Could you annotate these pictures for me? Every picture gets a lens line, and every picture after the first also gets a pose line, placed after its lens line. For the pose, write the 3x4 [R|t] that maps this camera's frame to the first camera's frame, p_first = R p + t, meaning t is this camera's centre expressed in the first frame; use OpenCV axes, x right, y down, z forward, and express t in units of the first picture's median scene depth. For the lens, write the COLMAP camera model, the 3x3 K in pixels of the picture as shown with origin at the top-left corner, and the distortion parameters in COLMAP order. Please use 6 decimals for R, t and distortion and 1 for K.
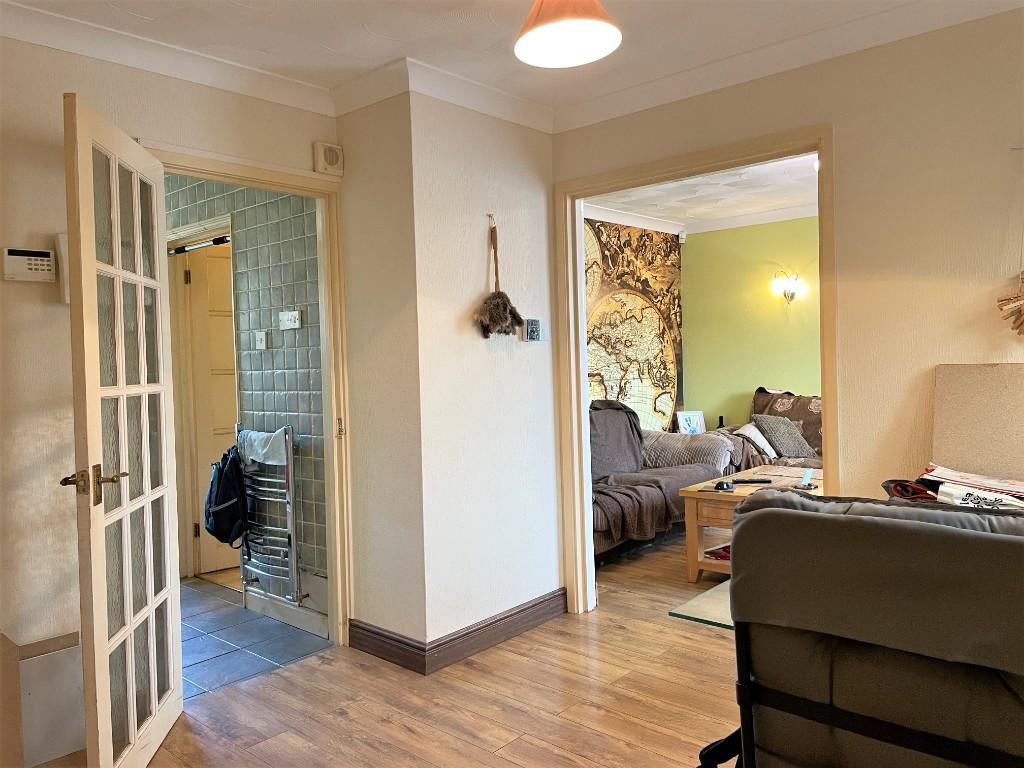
lens RADIAL K [[775.3, 0, 512.6], [0, 775.3, 381.6], [0, 0, 1]] dist [0.023004, -0.042987]
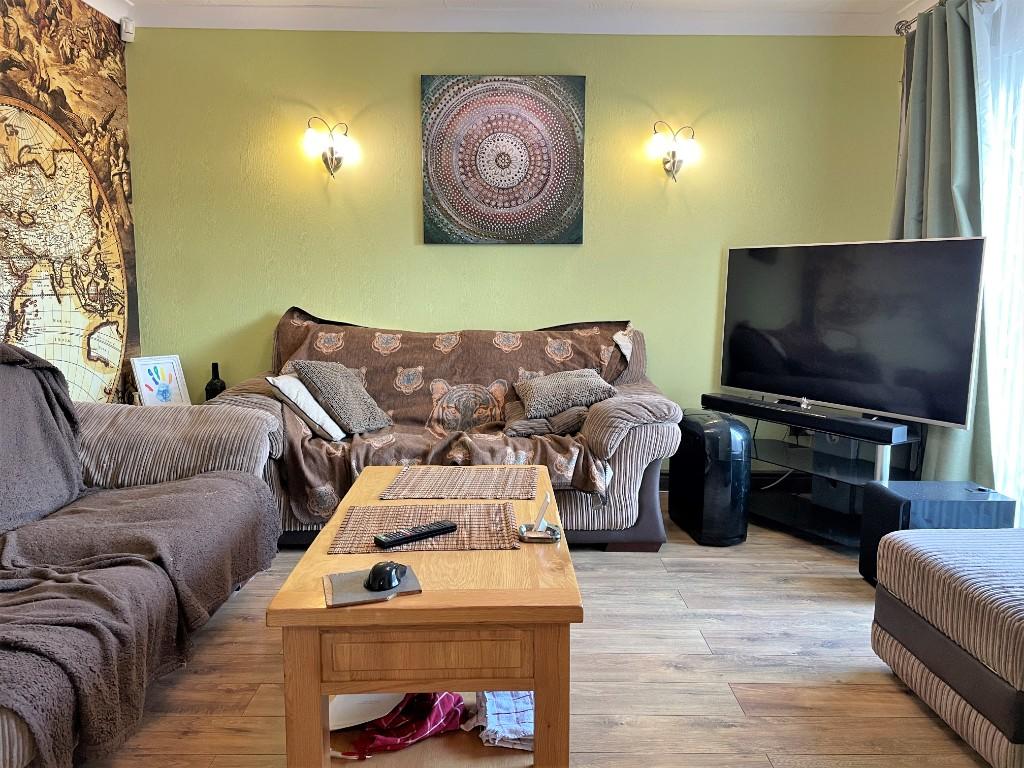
lens RADIAL K [[775.3, 0, 517.4], [0, 775.3, 374.0], [0, 0, 1]] dist [0.023004, -0.042987]
pose [[0.733641, -0.053371, 0.677438, 0.042988], [-0.005671, 0.996395, 0.084642, 0.002624], [-0.679514, -0.065939, 0.730693, 0.439510]]
